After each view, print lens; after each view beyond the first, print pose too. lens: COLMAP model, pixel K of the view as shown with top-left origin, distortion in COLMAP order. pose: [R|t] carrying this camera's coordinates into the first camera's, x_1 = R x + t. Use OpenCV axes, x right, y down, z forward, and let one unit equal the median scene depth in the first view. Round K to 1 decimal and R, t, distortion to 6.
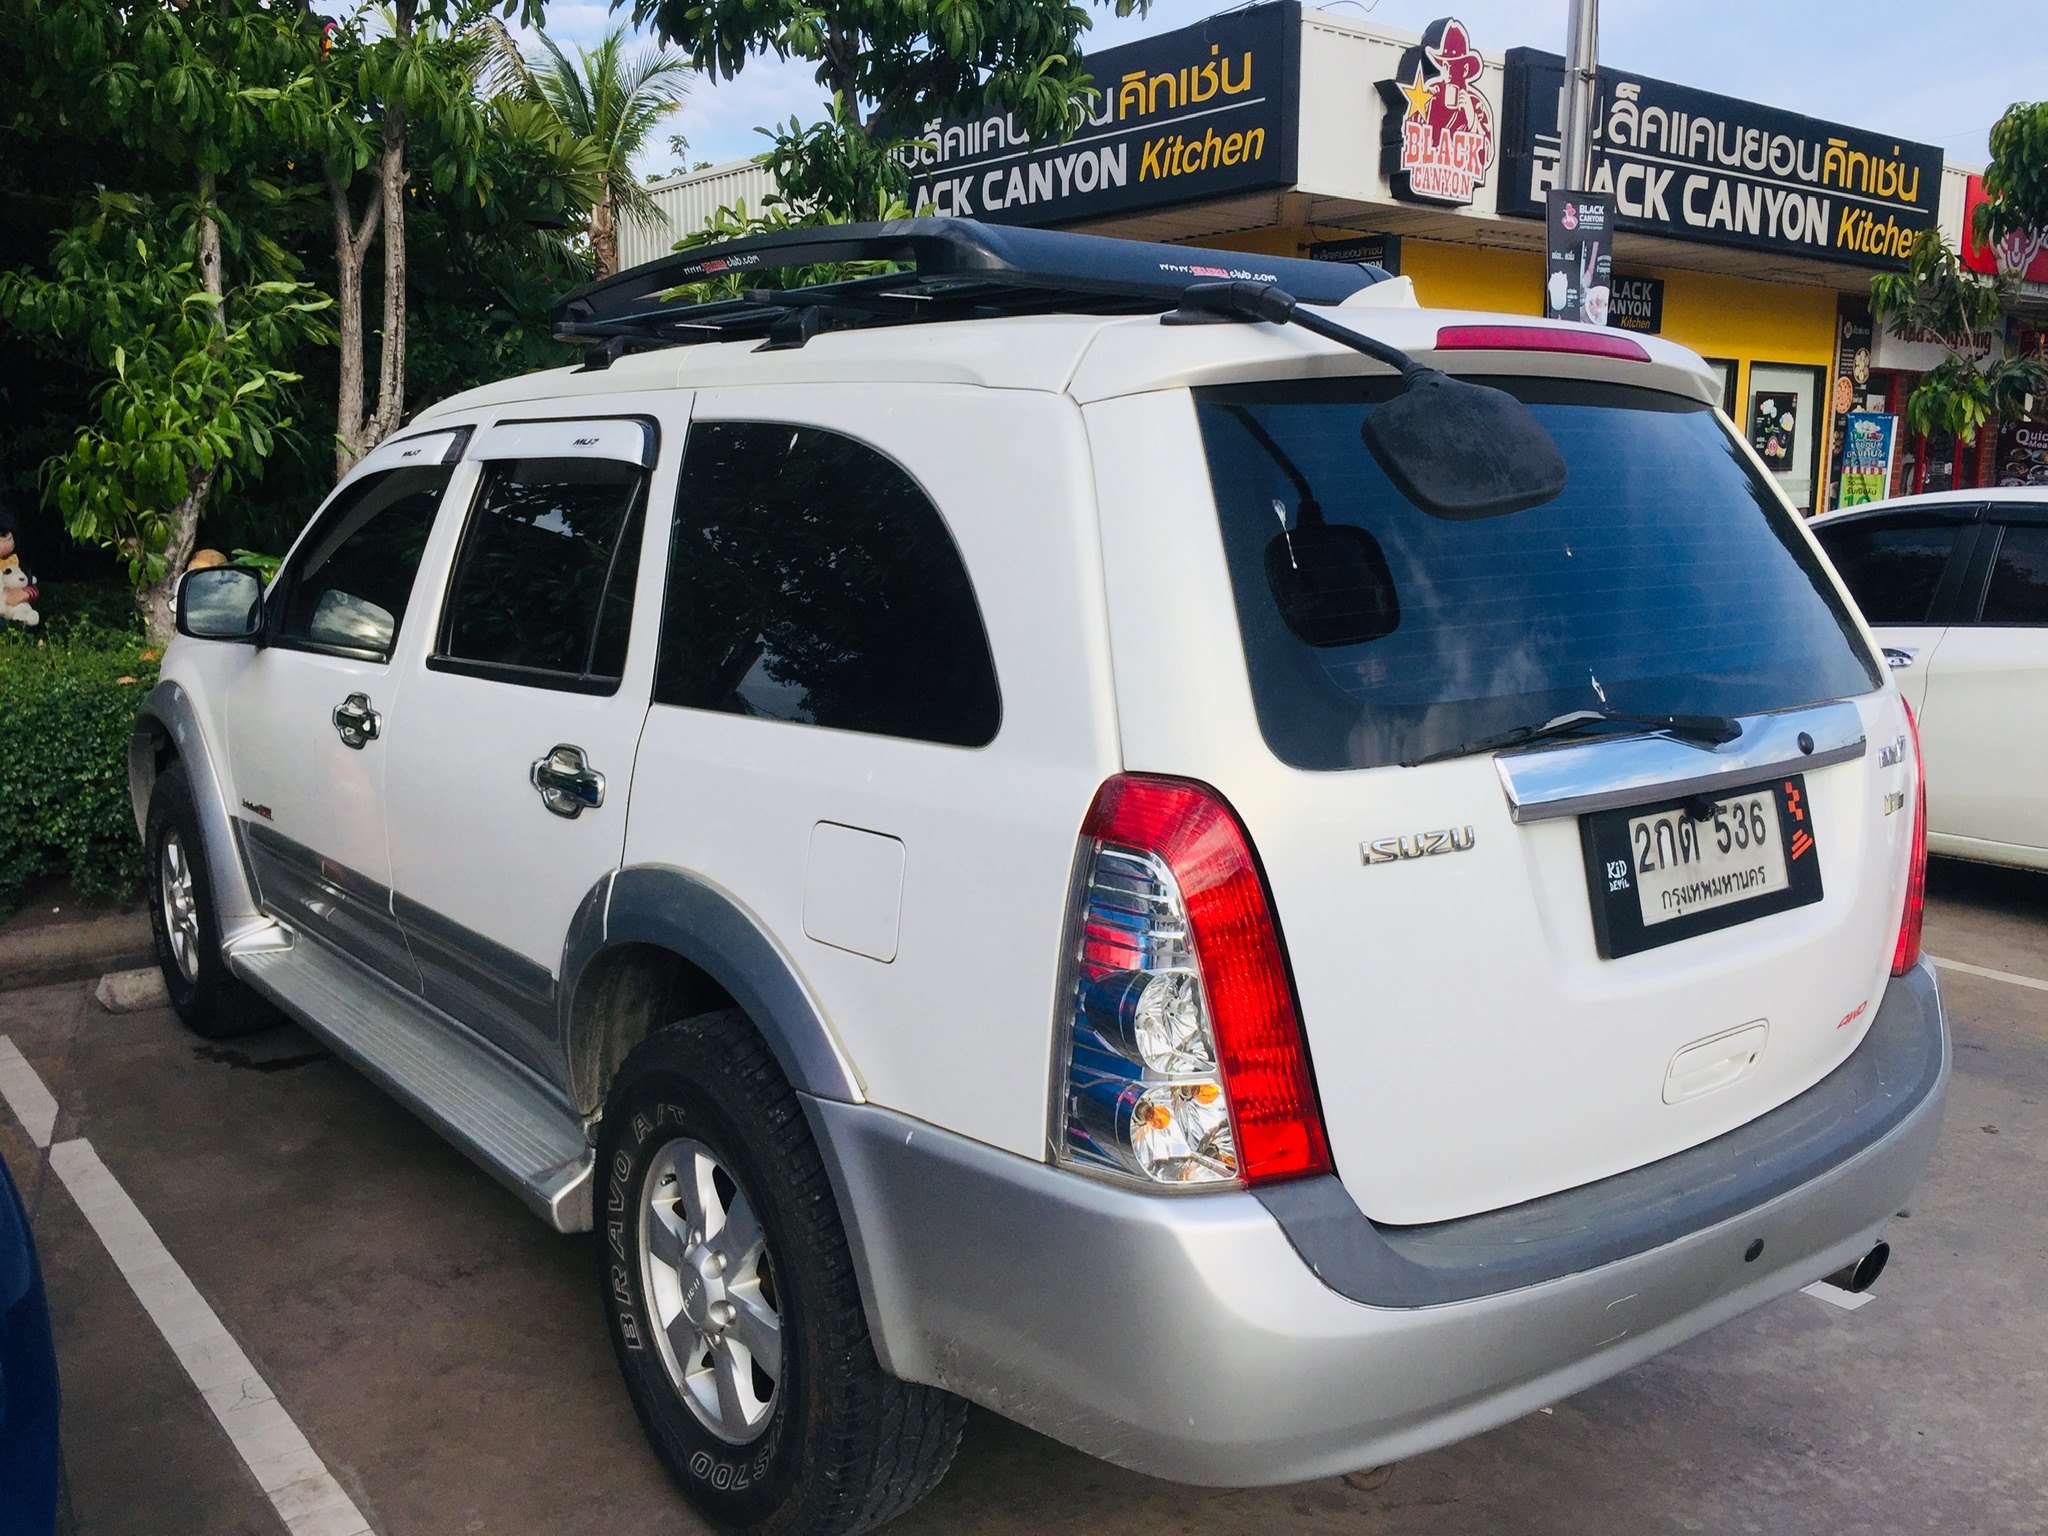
lens RADIAL K [[1760.9, 0, 1024.0], [0, 1760.9, 768.0], [0, 0, 1]] dist [0.094959, 0.004859]
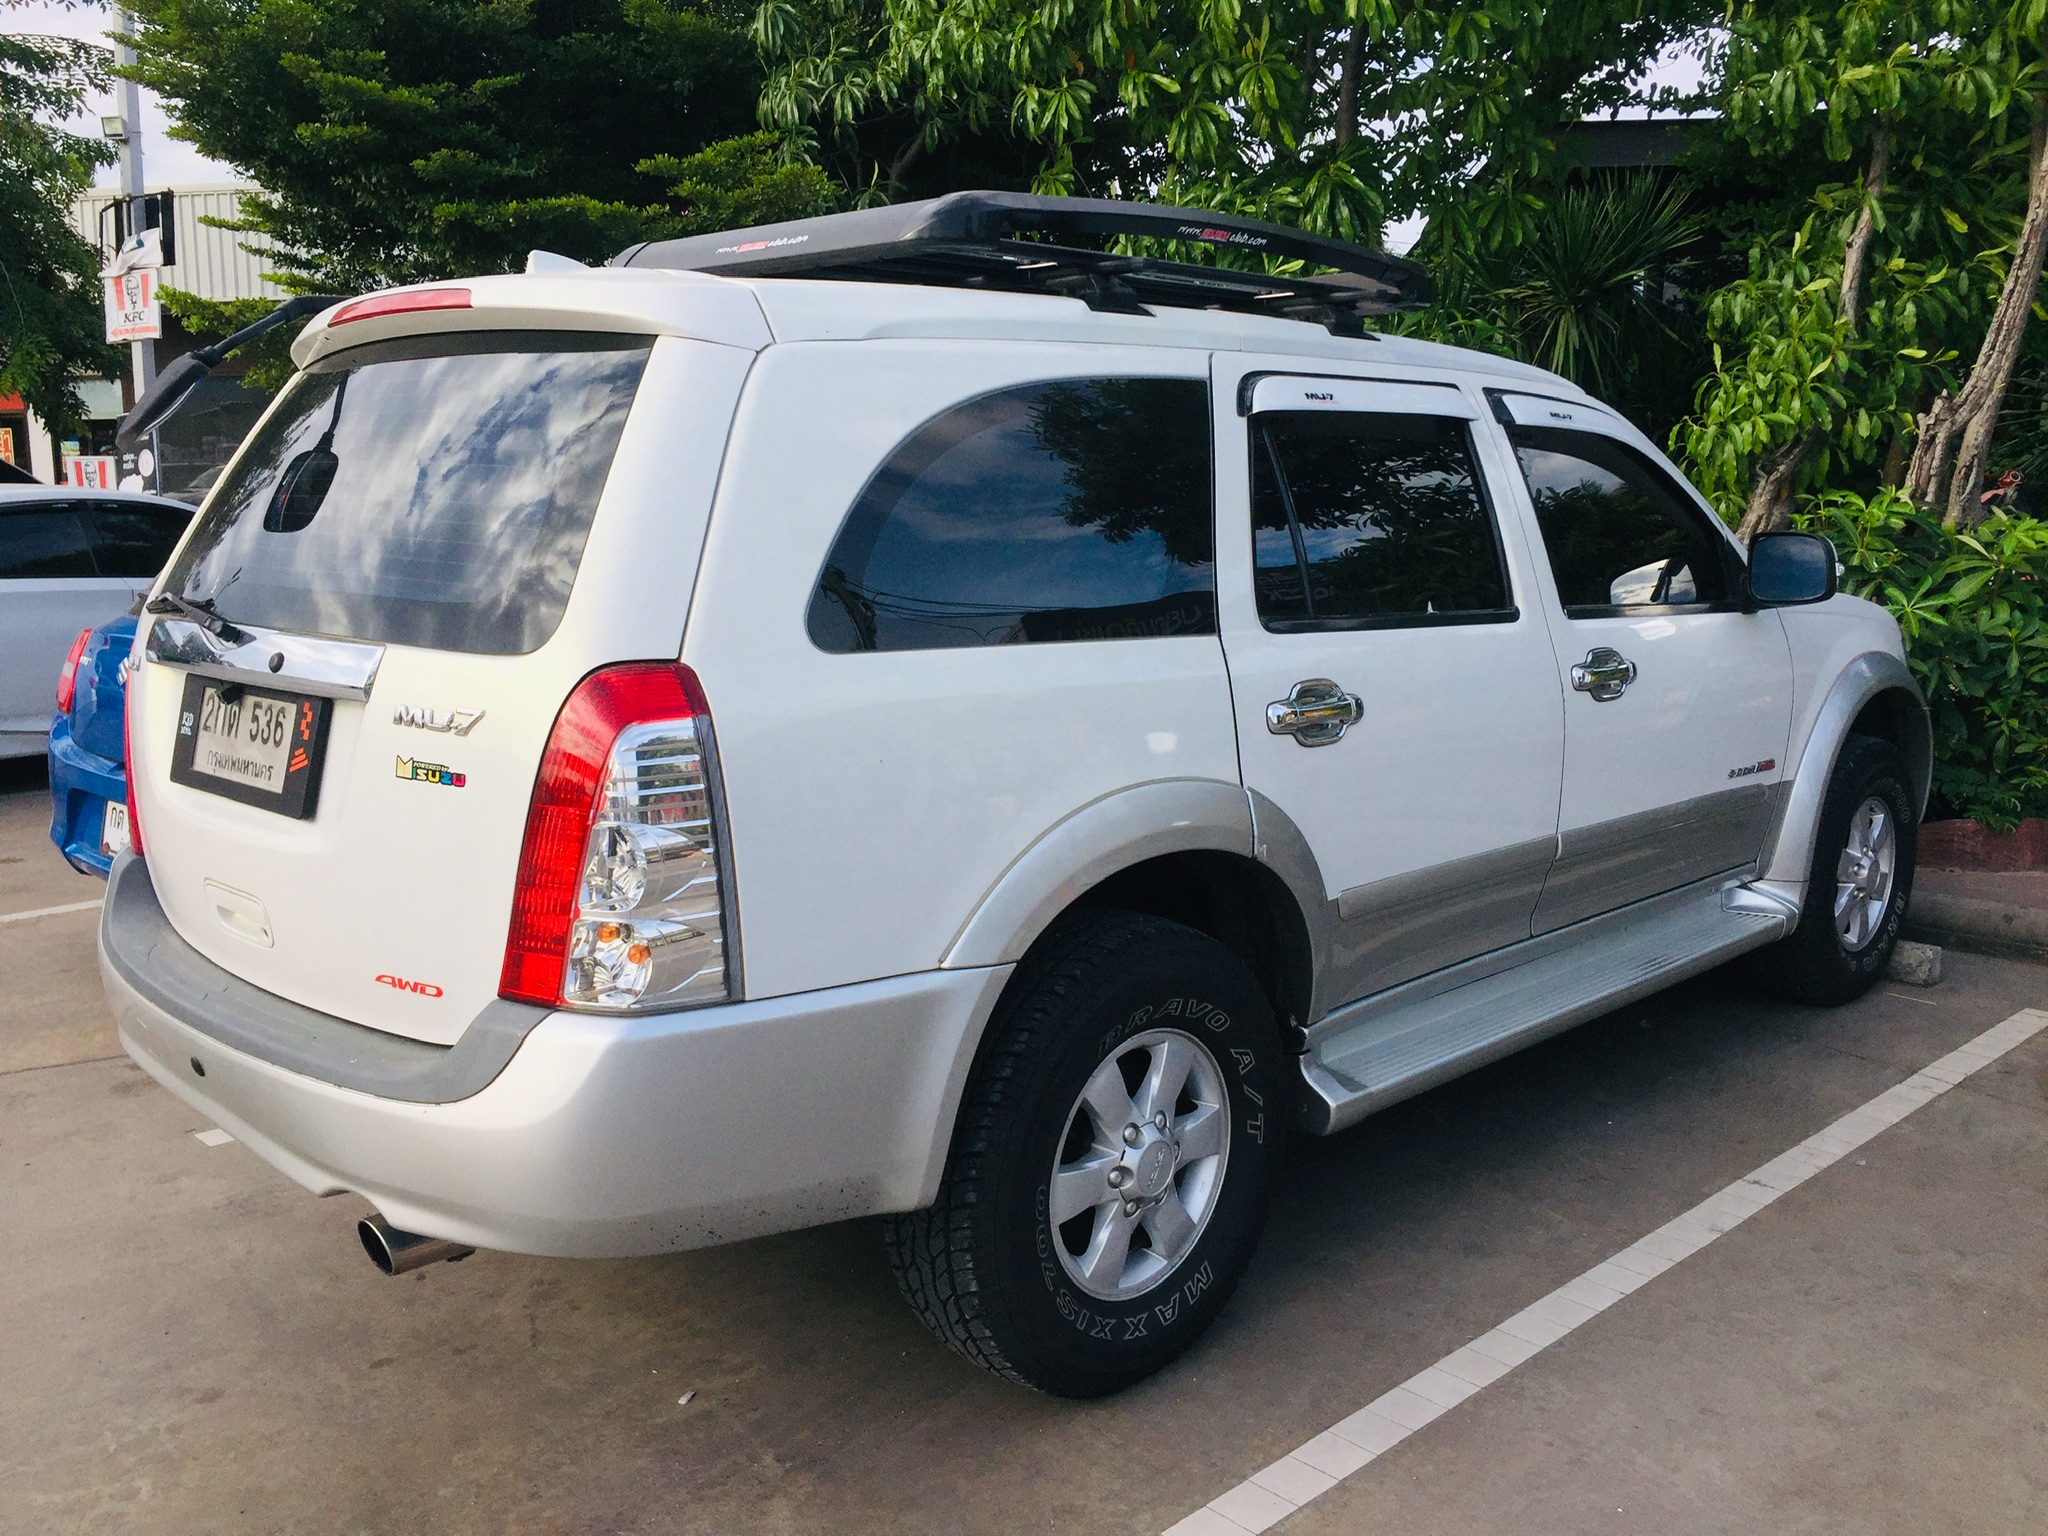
lens RADIAL K [[1740.7, 0, 976.5], [0, 1740.7, 769.9], [0, 0, 1]] dist [0.075028, -0.111193]
pose [[0.091846, 0.155043, -0.983629, 1.514934], [-0.155332, 0.977943, 0.139642, -0.161684], [0.983583, 0.139963, 0.113903, 1.298442]]
